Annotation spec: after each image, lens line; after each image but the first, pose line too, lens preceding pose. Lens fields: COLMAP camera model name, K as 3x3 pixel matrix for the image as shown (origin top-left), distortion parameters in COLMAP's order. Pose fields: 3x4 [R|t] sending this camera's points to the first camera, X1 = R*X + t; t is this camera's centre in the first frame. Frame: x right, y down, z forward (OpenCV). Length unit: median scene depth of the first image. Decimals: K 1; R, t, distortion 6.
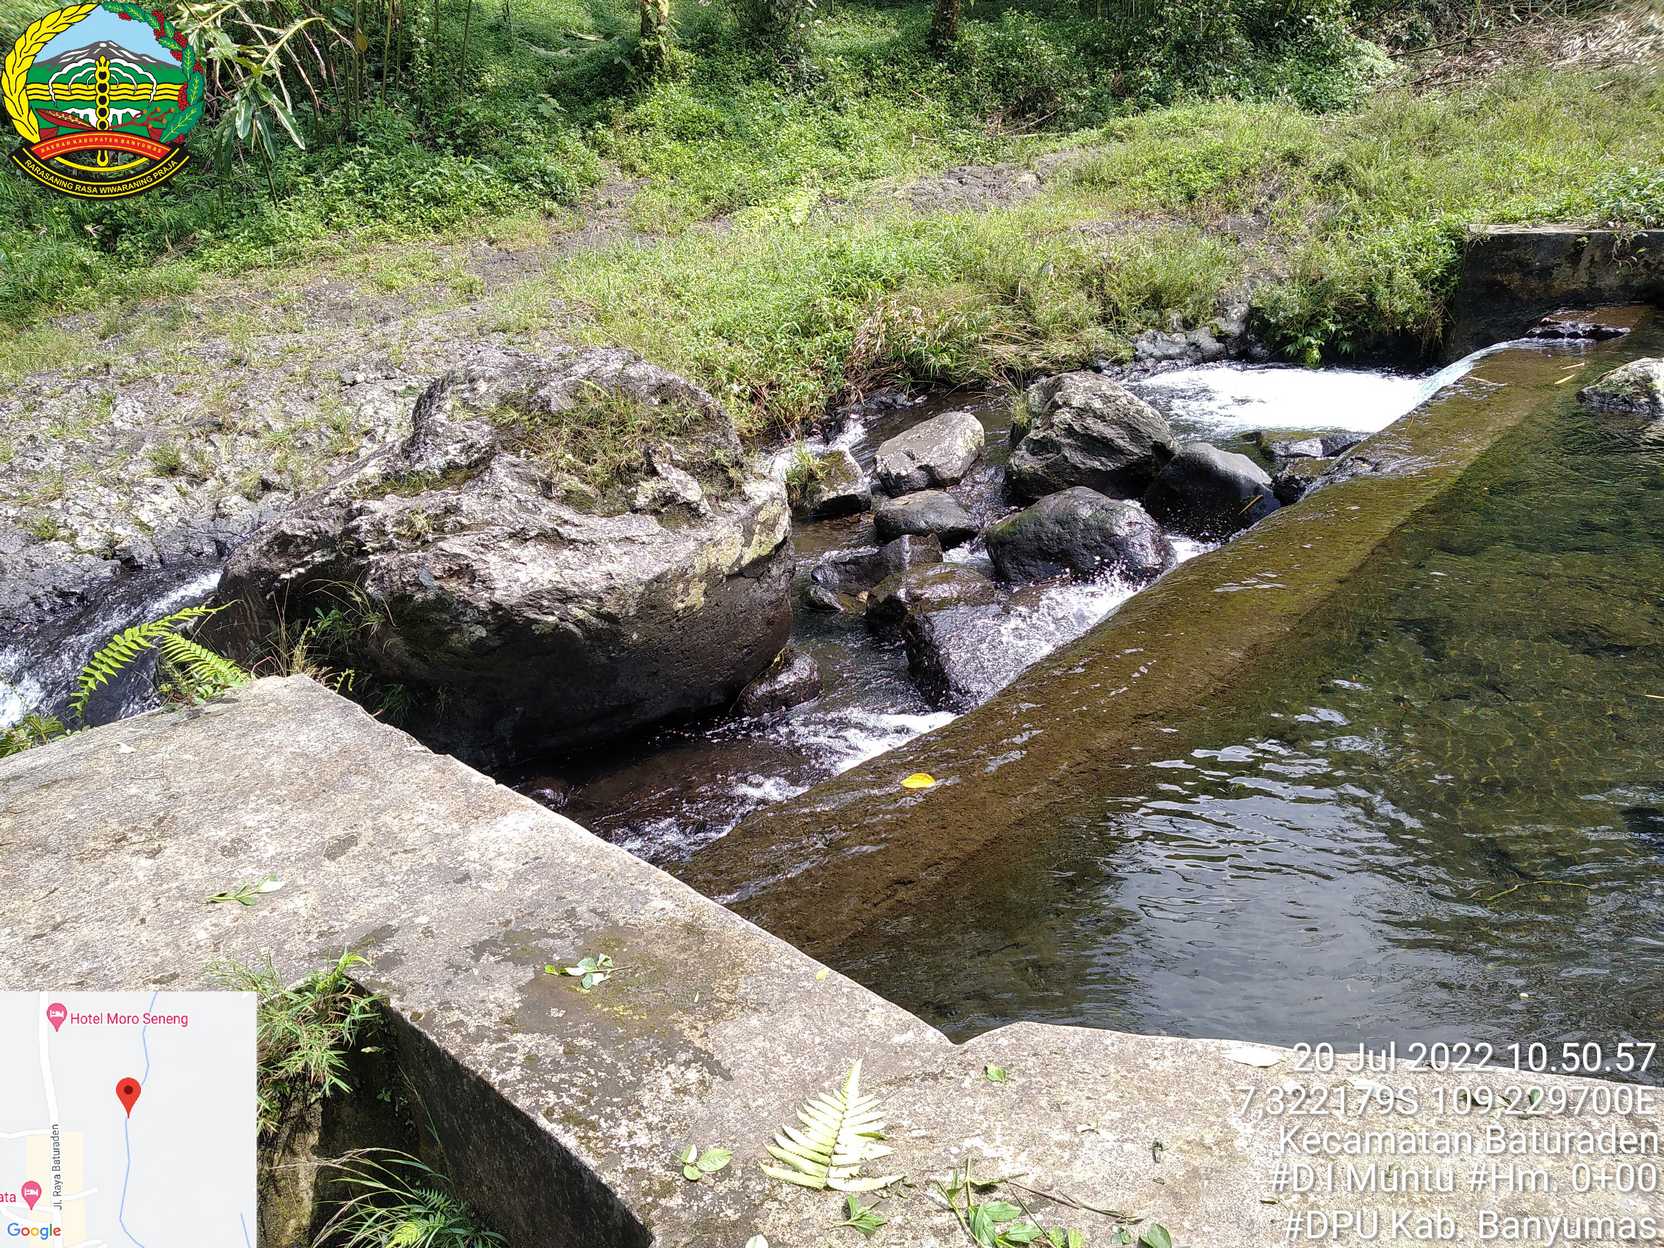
lens RADIAL K [[1391.2, 0, 809.5], [0, 1391.2, 599.3], [0, 0, 1]] dist [0.012391, -0.039346]
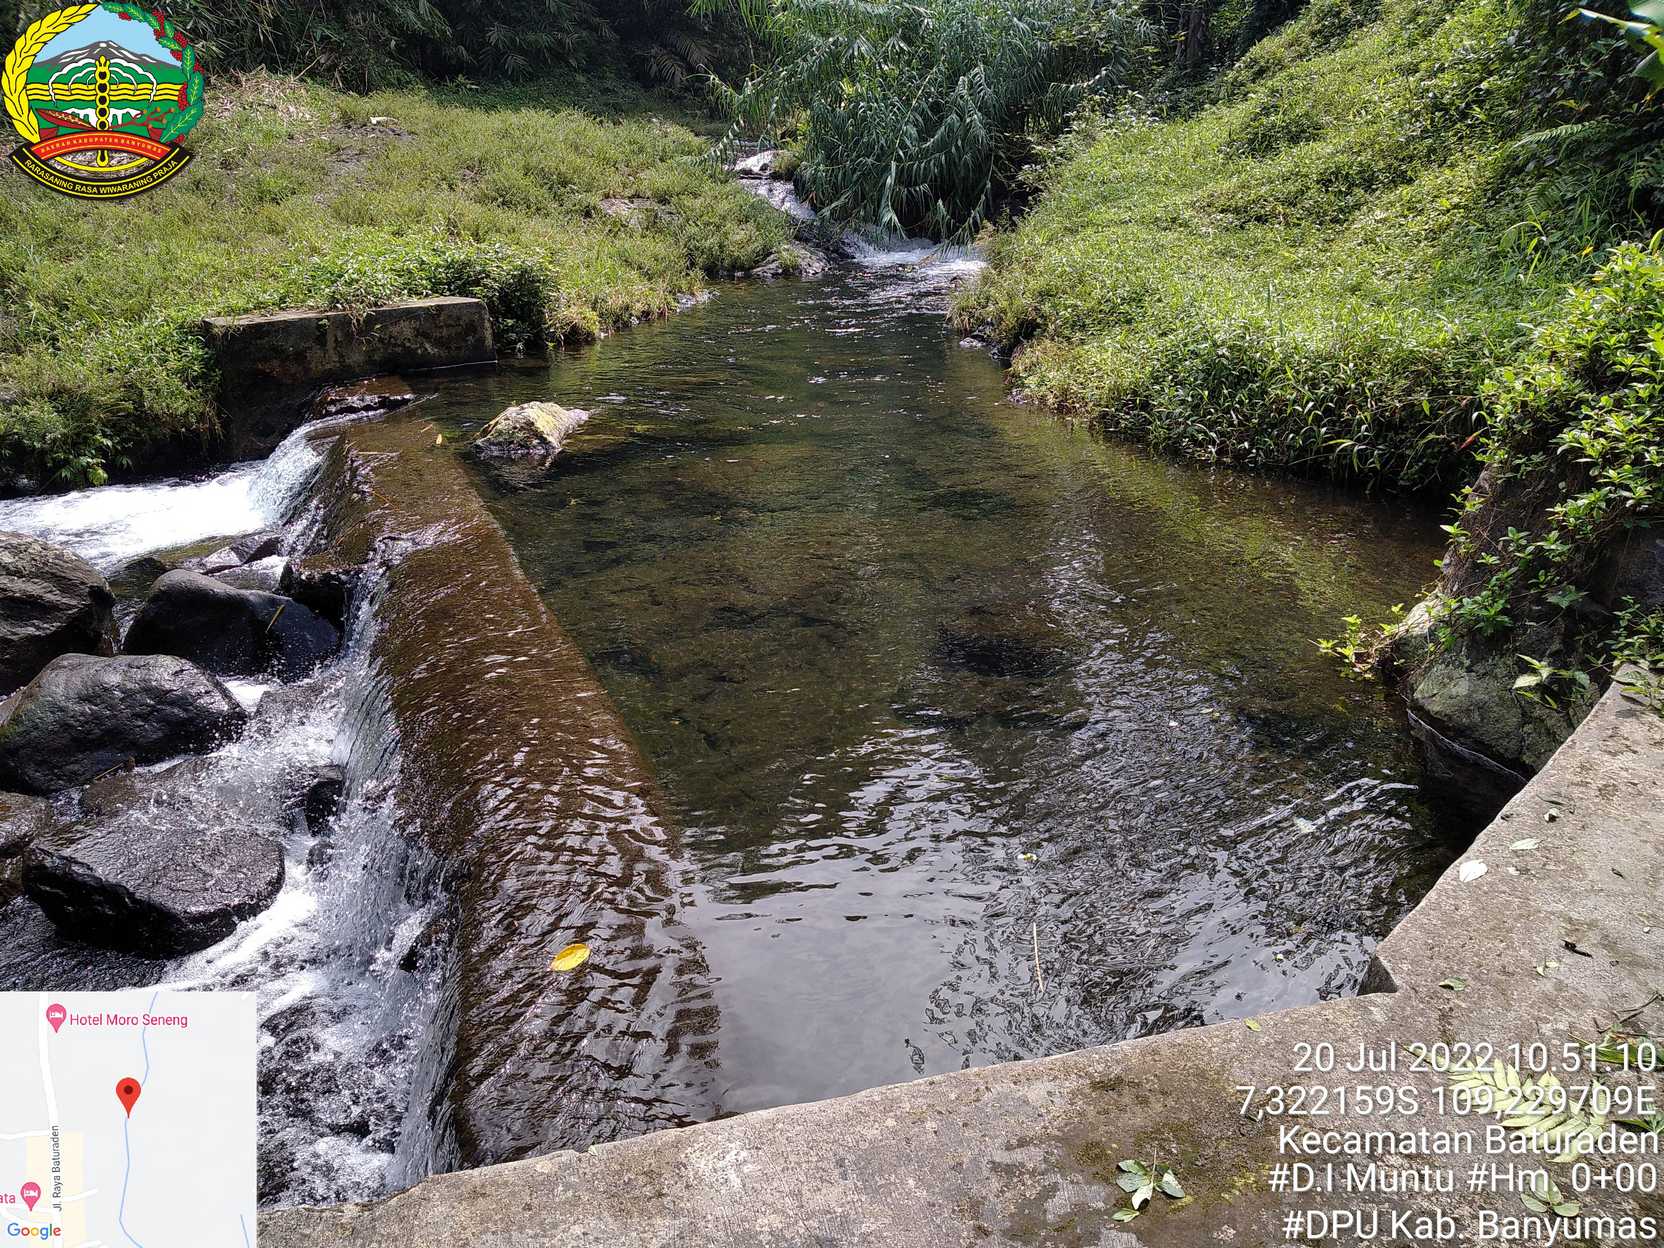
lens RADIAL K [[1391.2, 0, 831.0], [0, 1391.2, 622.1], [0, 0, 1]] dist [0.012391, -0.039346]
pose [[0.489902, -0.252780, 0.834325, -0.297162], [0.311681, 0.944569, 0.103167, -0.054055], [-0.814156, 0.209502, 0.541533, 0.262749]]
